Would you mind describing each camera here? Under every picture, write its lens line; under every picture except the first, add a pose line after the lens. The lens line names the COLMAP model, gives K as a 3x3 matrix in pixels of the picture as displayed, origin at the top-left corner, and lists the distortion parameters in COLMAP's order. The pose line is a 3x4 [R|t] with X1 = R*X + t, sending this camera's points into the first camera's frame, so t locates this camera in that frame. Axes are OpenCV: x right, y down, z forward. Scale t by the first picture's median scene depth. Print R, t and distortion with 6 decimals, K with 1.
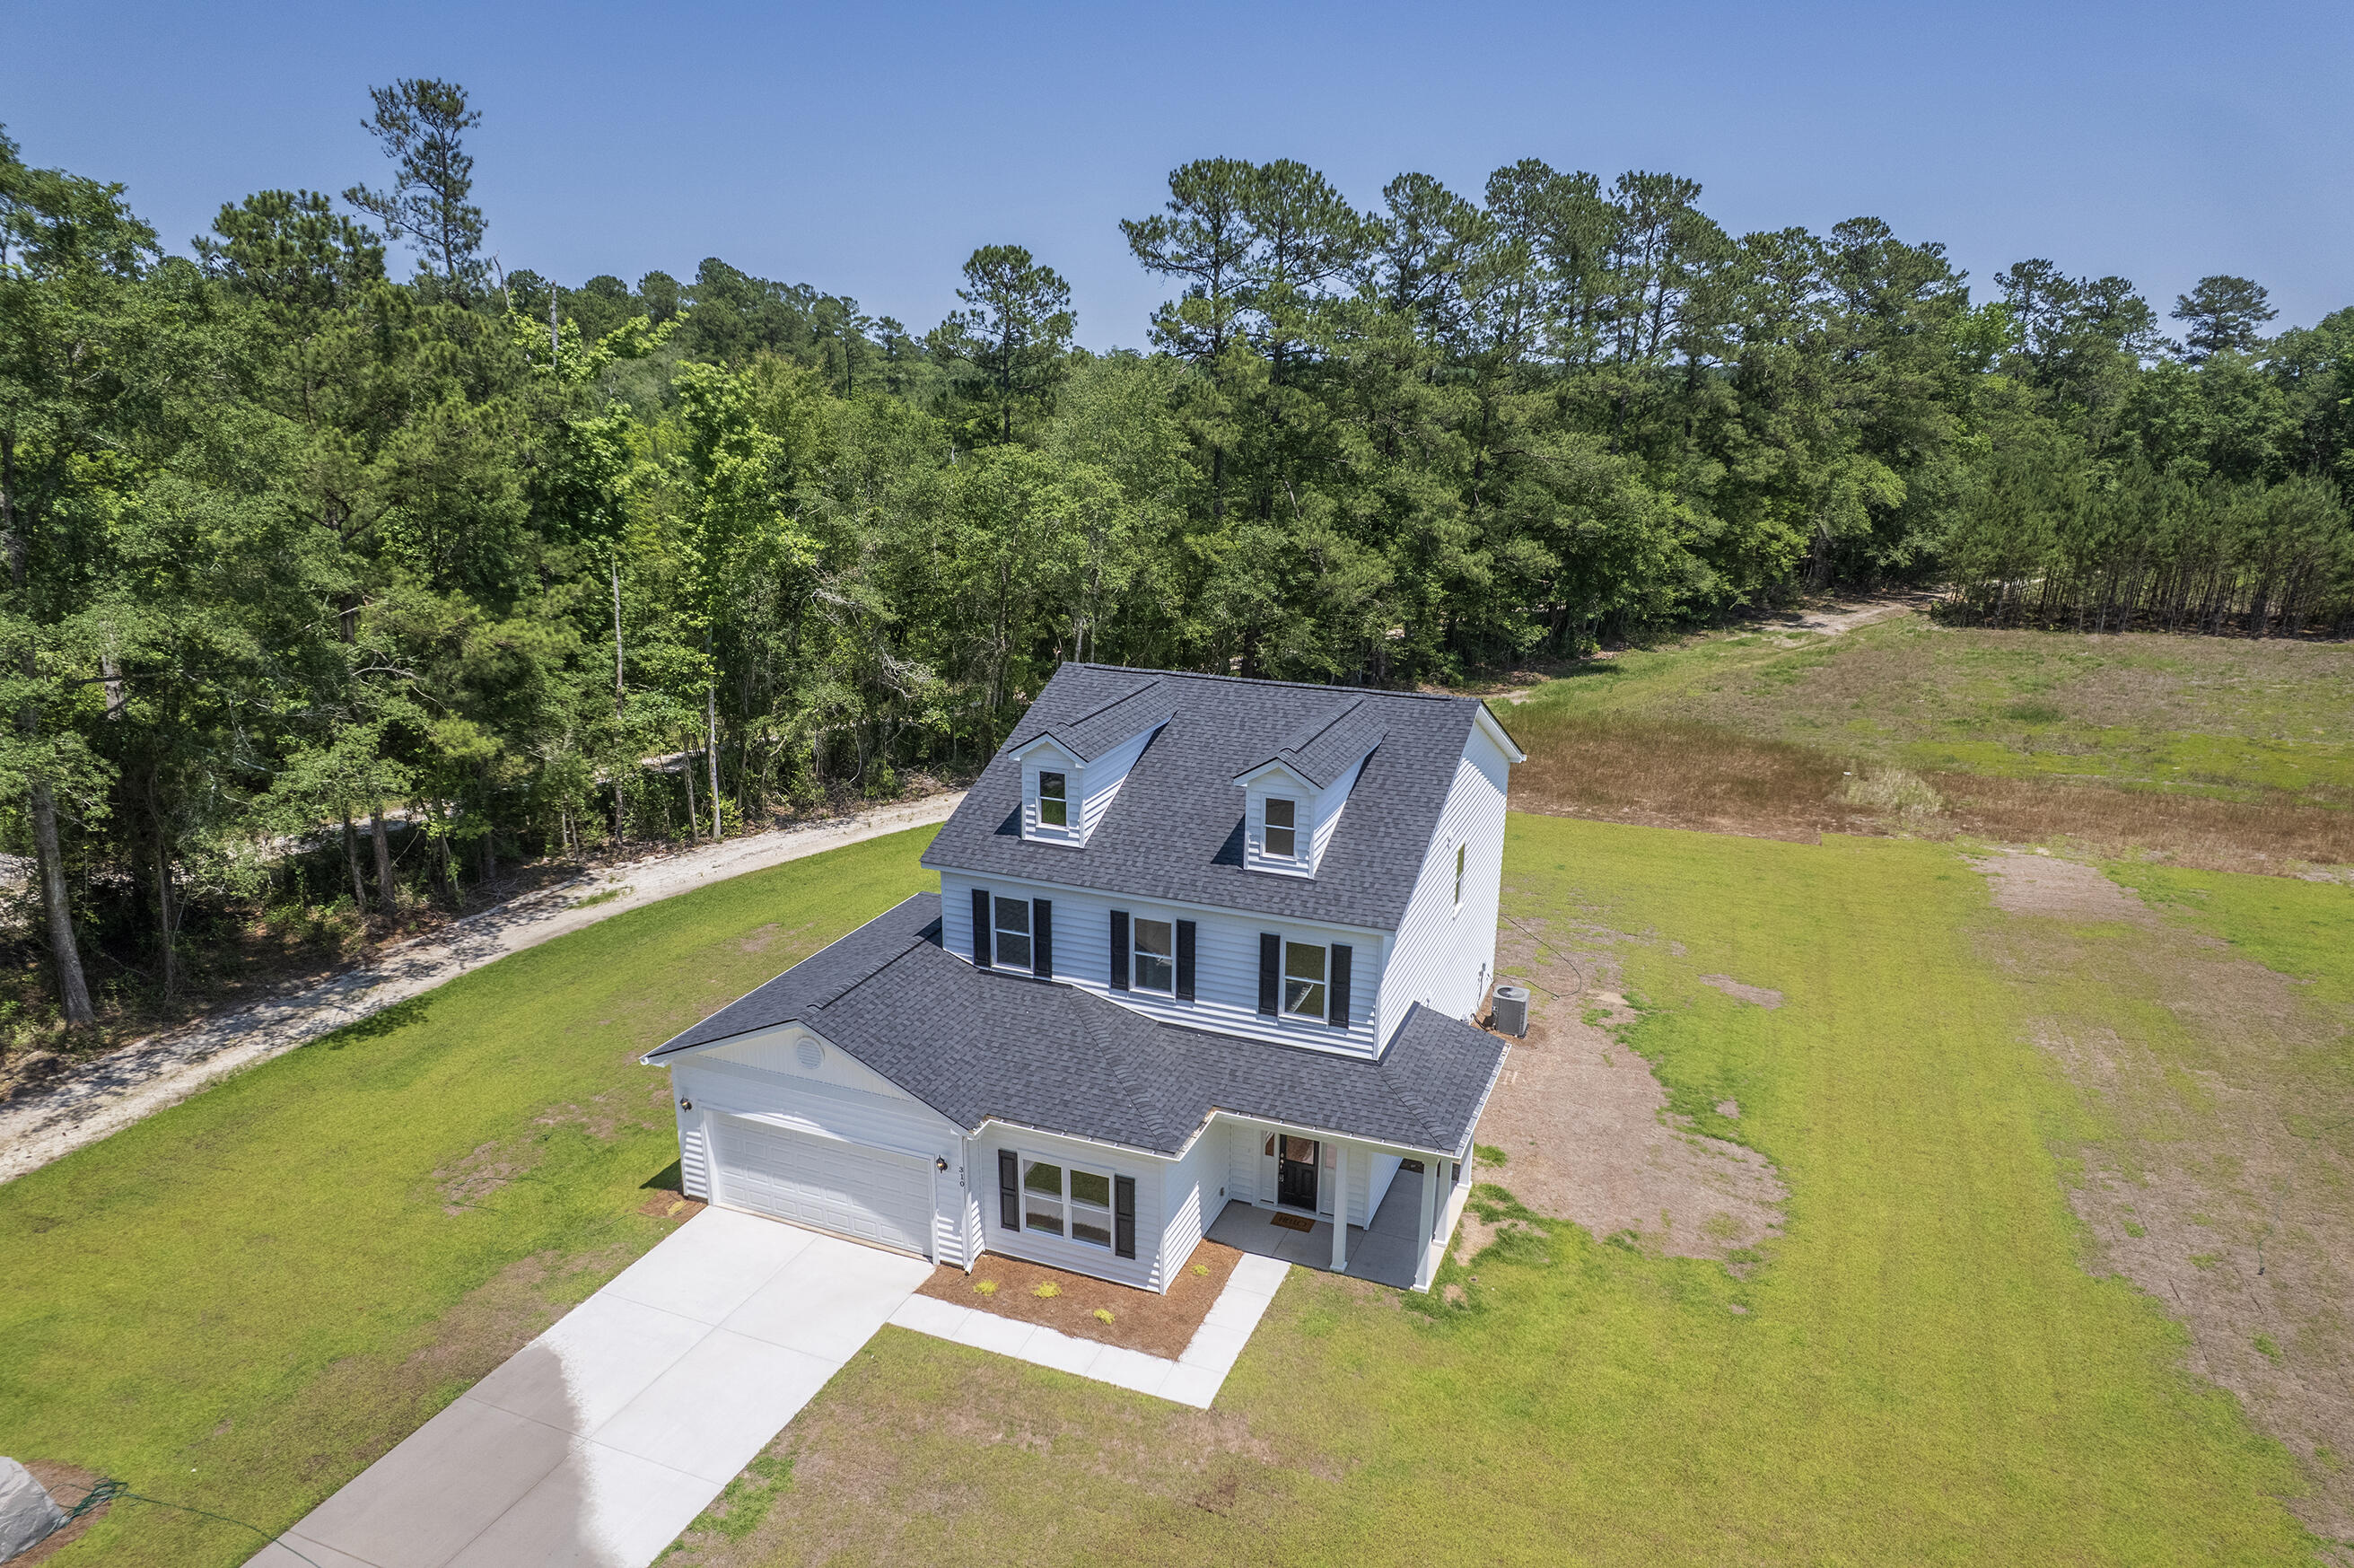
lens RADIAL K [[1509.0, 0, 1182.8], [0, 1509.0, 801.5], [0, 0, 1]] dist [-0.075428, 0.069086]
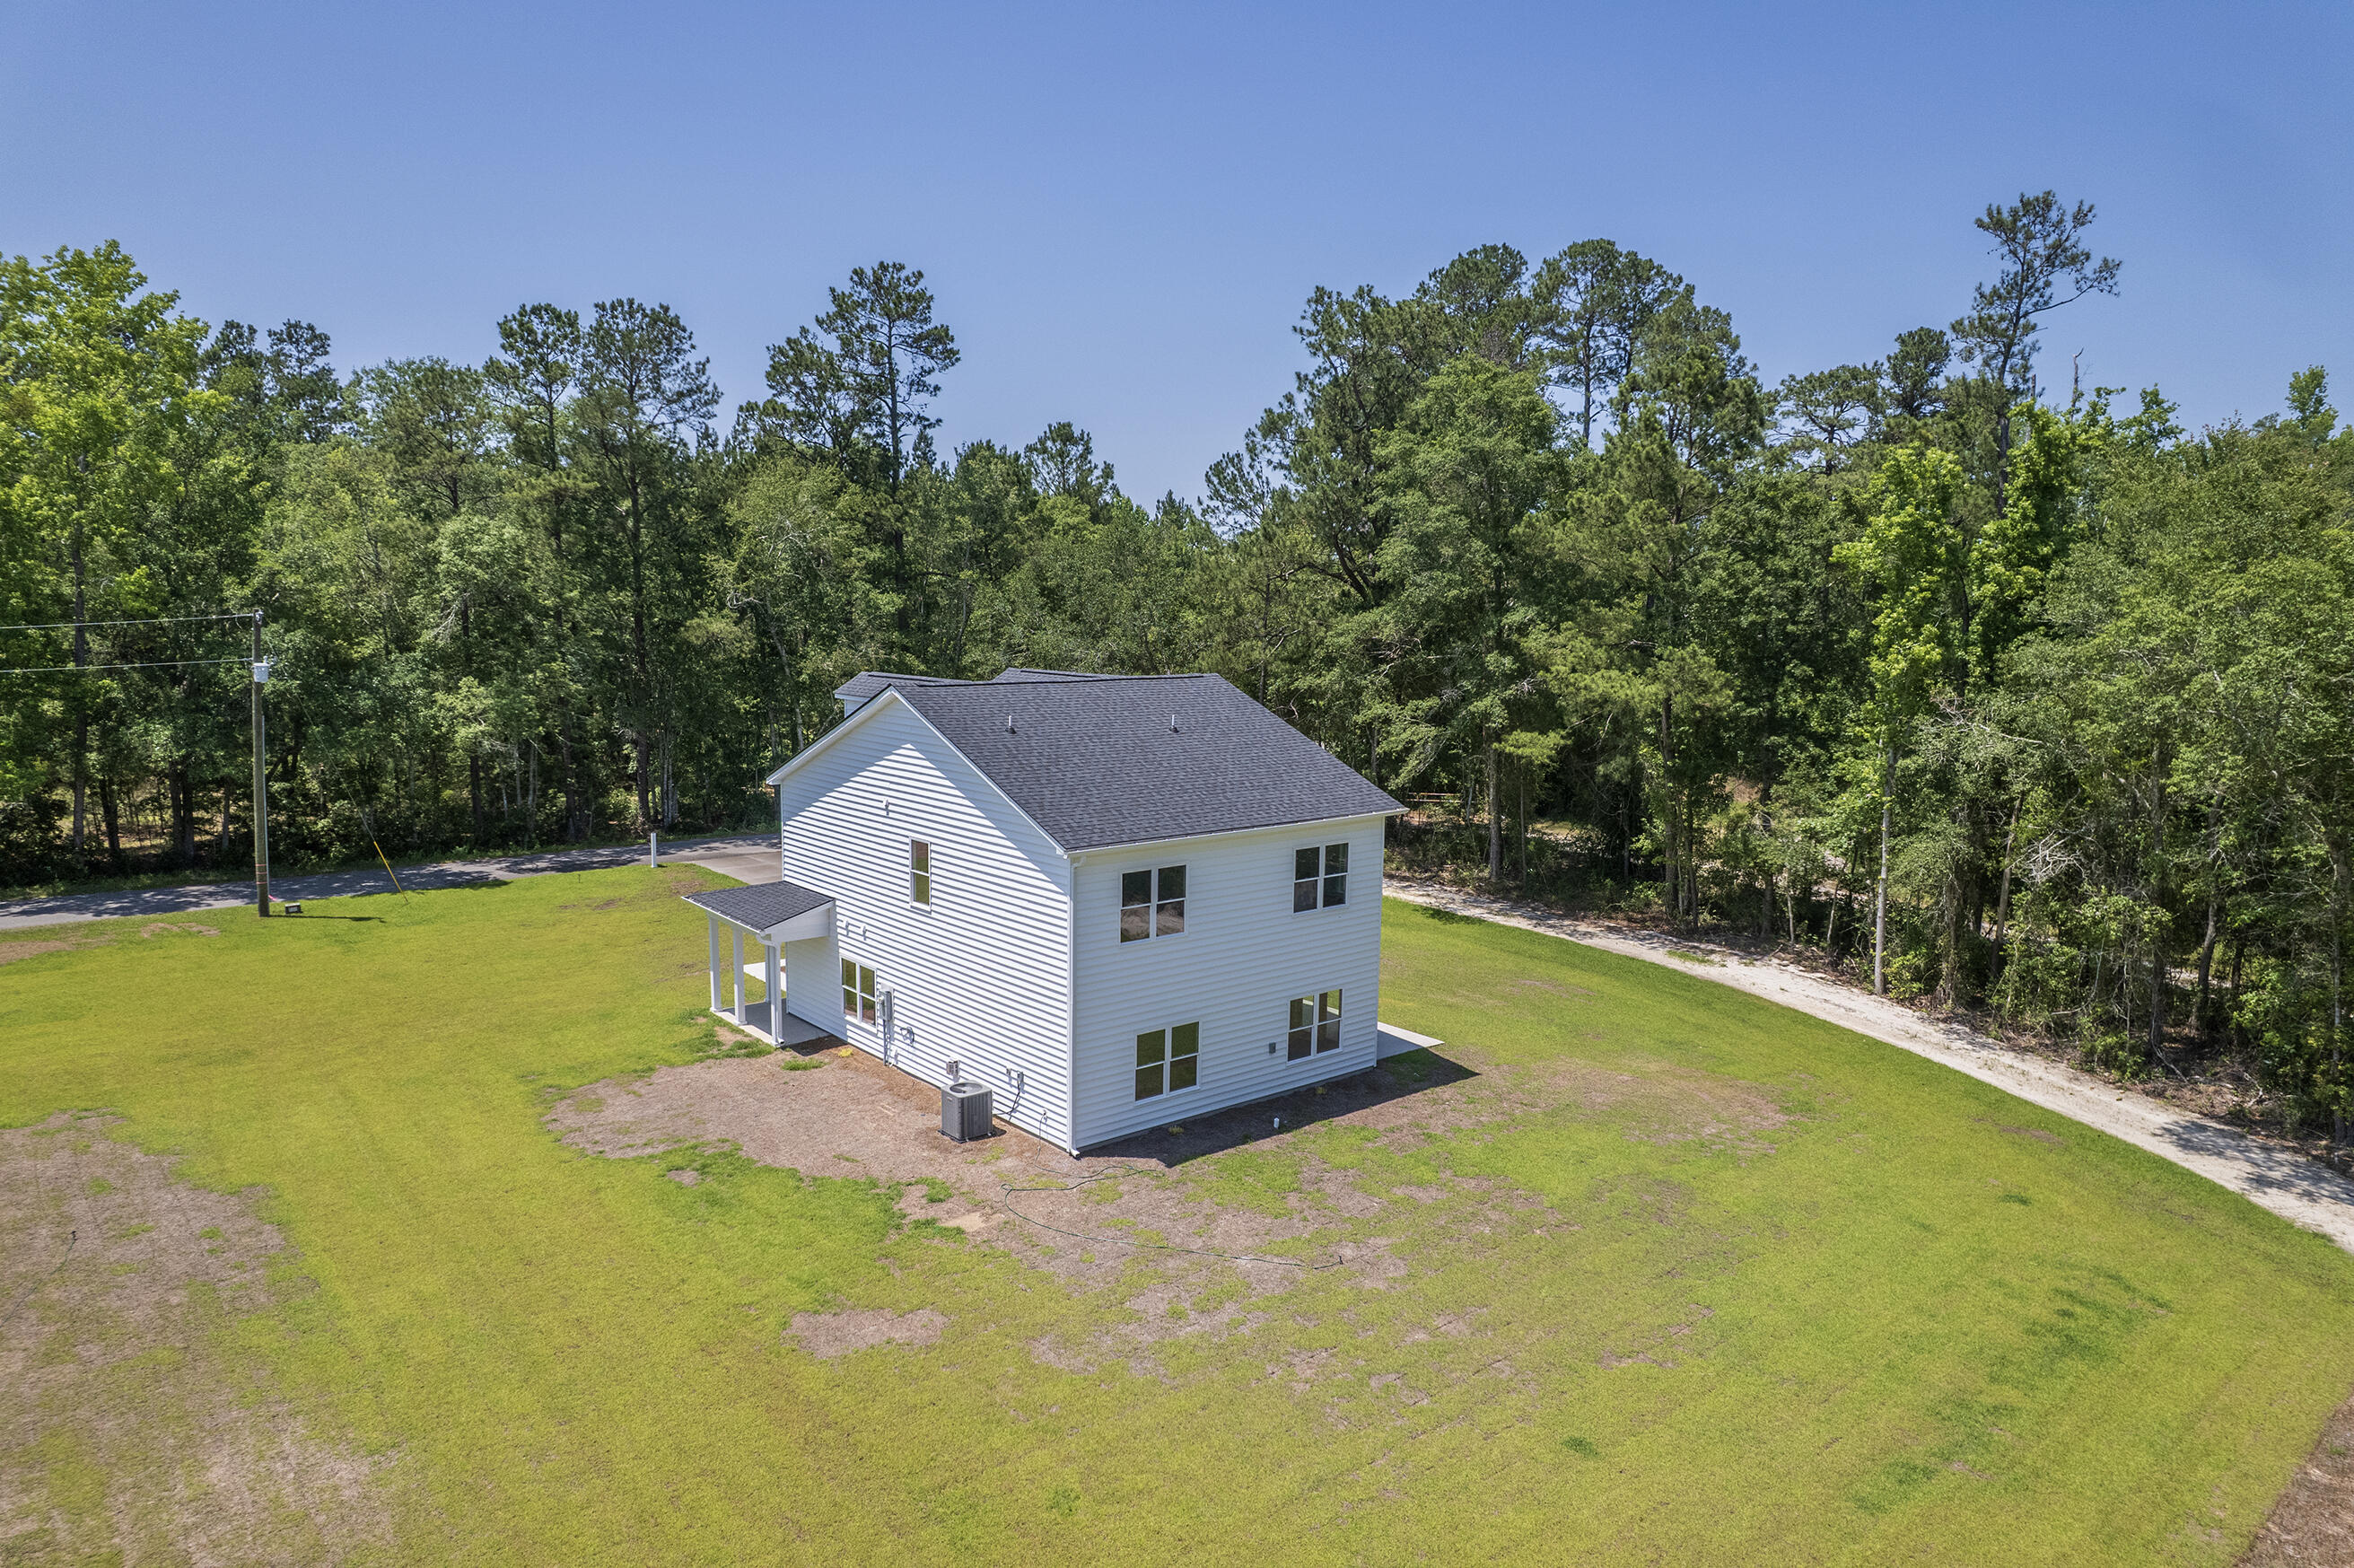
lens RADIAL K [[1509.0, 0, 1183.4], [0, 1509.0, 794.5], [0, 0, 1]] dist [-0.075428, 0.069086]
pose [[-0.472906, 0.101303, -0.875270, 0.941943], [-0.265578, 0.930783, 0.251219, -0.287690], [0.840136, 0.351255, -0.413269, 1.487414]]
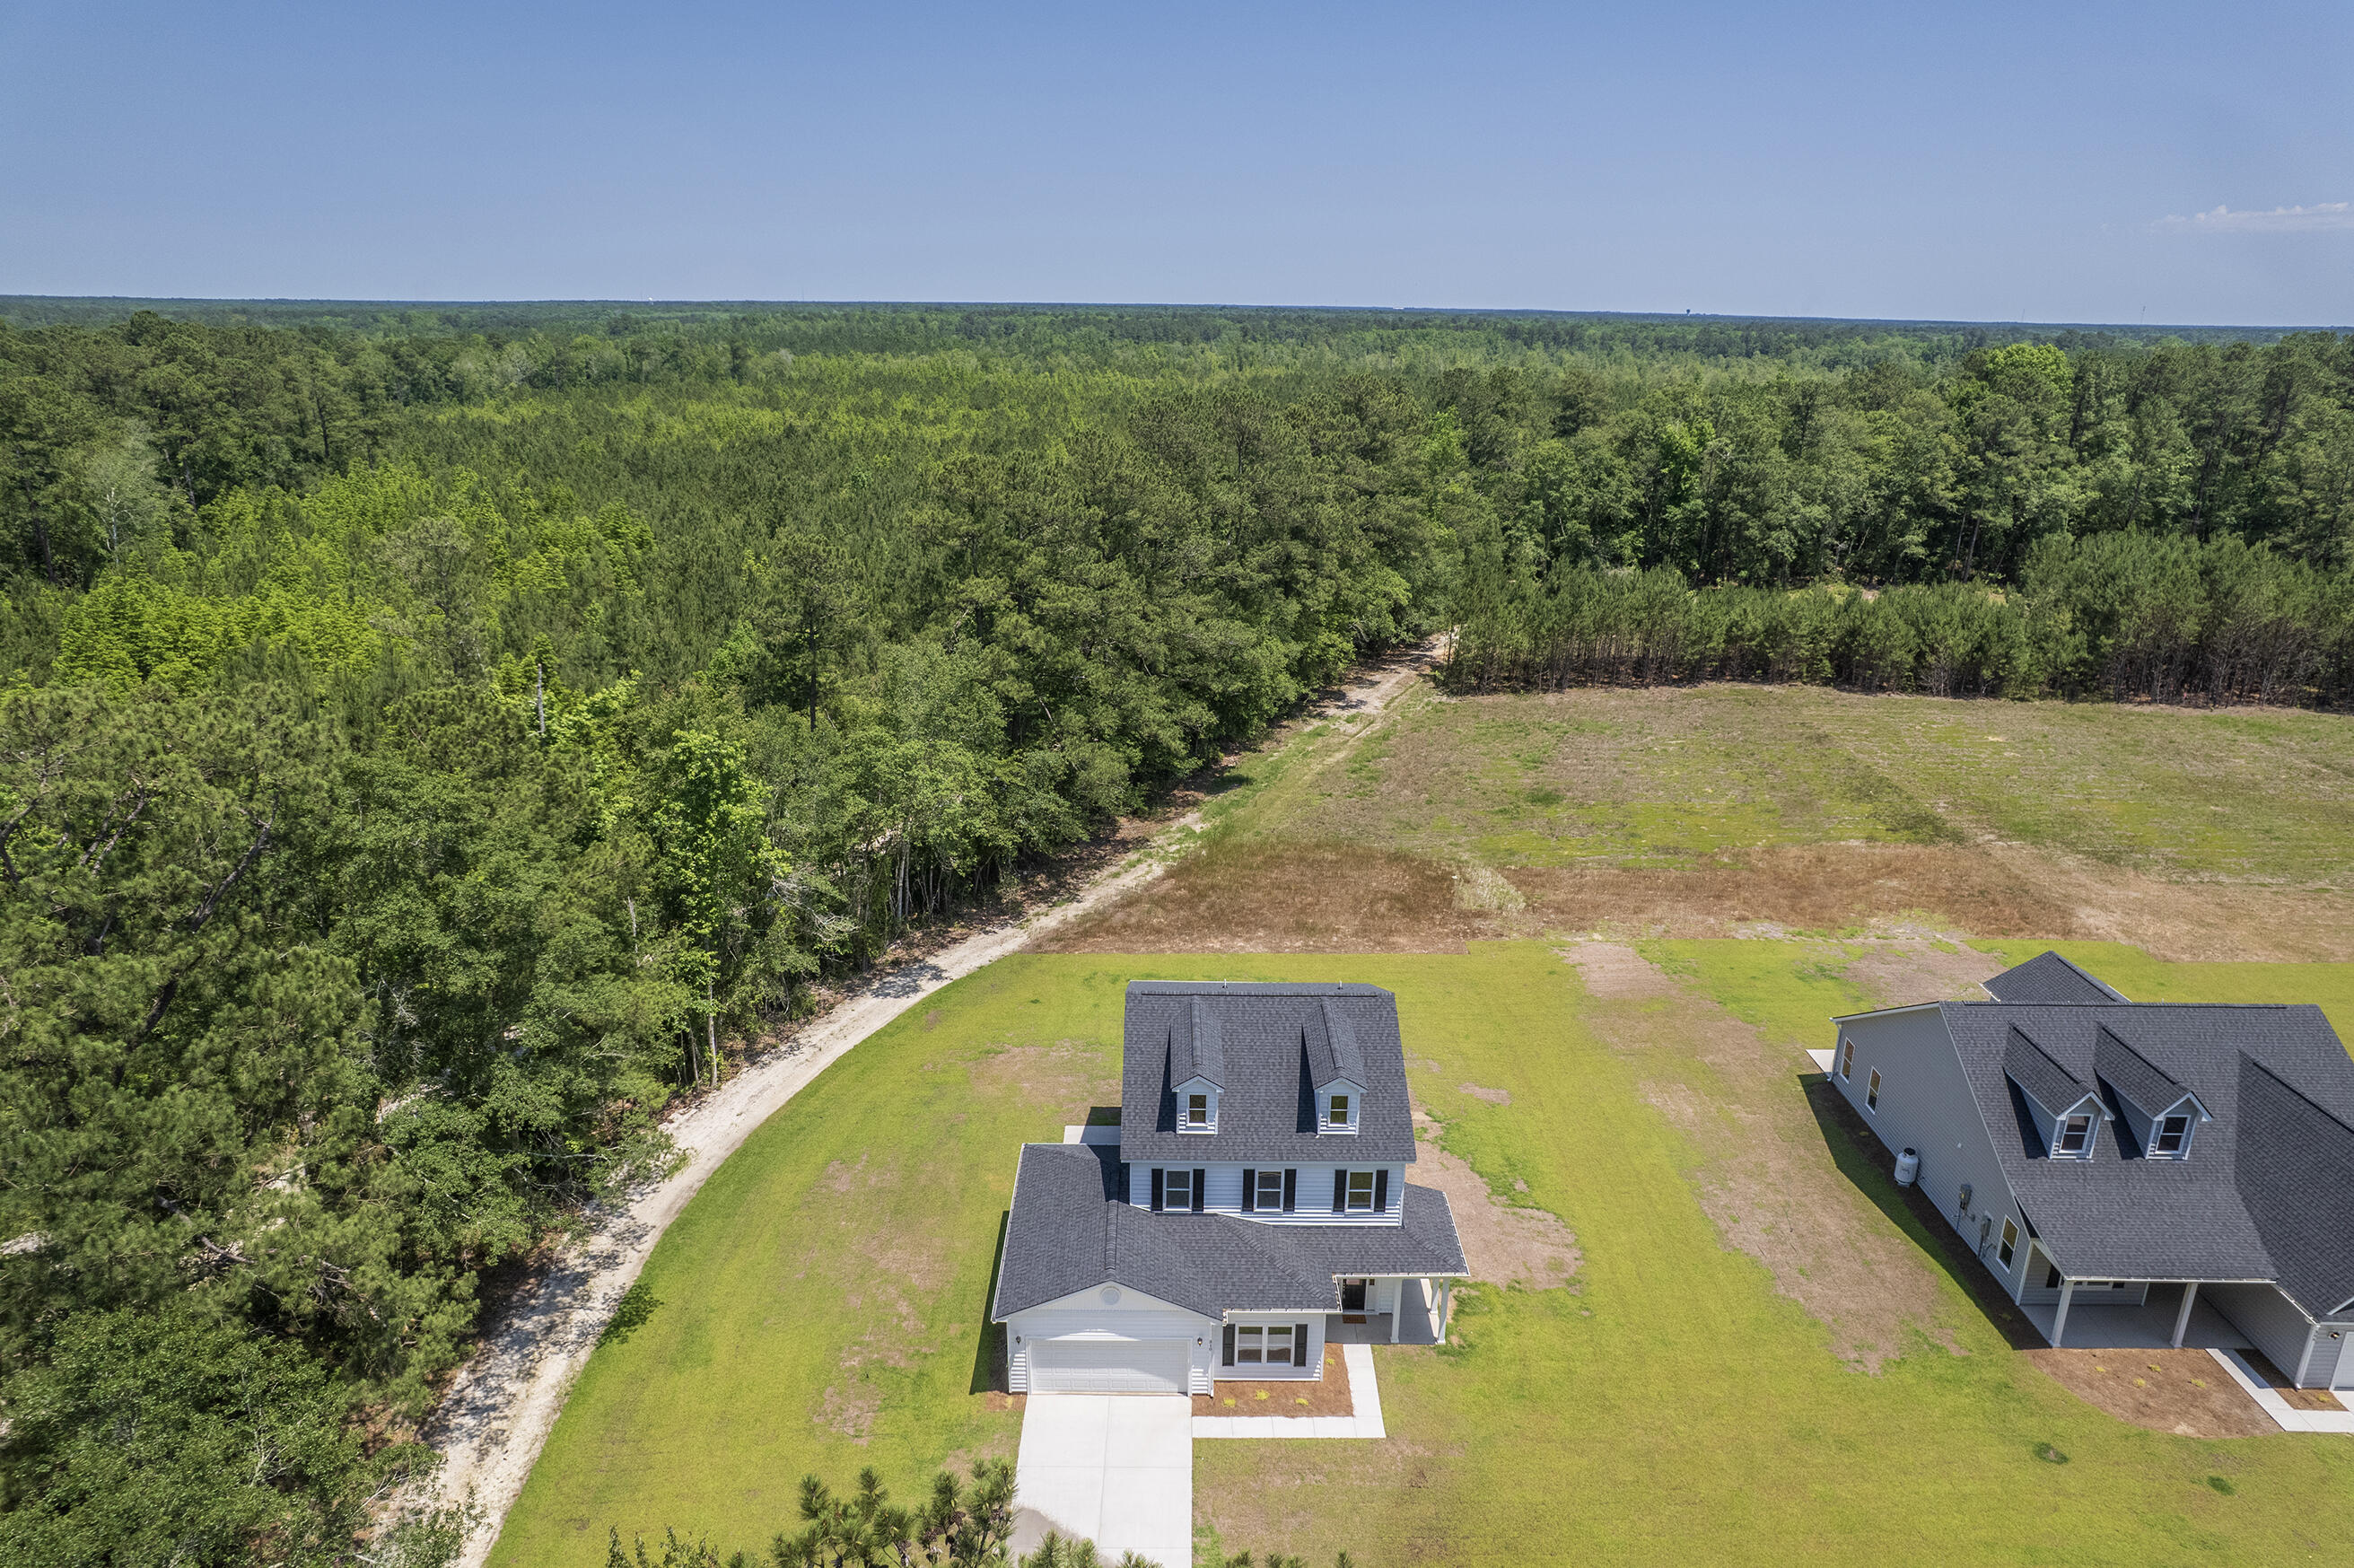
lens RADIAL K [[1509.0, 0, 1181.8], [0, 1509.0, 796.9], [0, 0, 1]] dist [-0.075428, 0.069086]
pose [[0.927728, -0.116260, 0.354689, -0.555692], [0.102899, 0.993093, 0.056372, -0.375445], [-0.358793, -0.015800, 0.933283, -0.469953]]
